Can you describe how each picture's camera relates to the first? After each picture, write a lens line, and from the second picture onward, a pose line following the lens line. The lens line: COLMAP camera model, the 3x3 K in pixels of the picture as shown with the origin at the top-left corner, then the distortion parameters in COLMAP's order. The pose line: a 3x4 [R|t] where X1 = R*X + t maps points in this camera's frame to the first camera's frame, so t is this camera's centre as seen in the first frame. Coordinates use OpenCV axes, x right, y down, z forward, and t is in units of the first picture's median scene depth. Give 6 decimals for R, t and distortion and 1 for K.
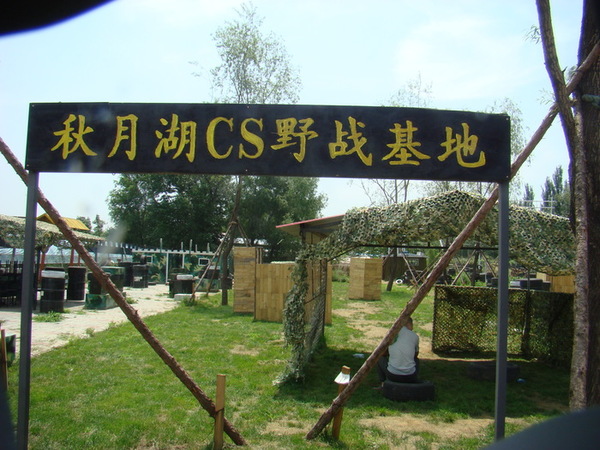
lens RADIAL K [[572.9, 0, 300.0], [0, 572.9, 225.0], [0, 0, 1]] dist [-0.175440, 0.131200]
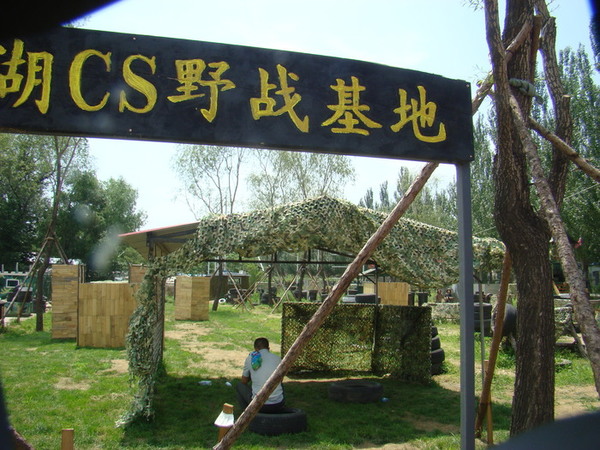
lens RADIAL K [[572.9, 0, 300.0], [0, 572.9, 225.0], [0, 0, 1]] dist [-0.175440, 0.131200]
pose [[0.949788, 0.008117, 0.312790, -0.049502], [0.002675, 0.999416, -0.034056, 0.017100], [-0.312884, 0.033182, 0.949212, 0.143066]]
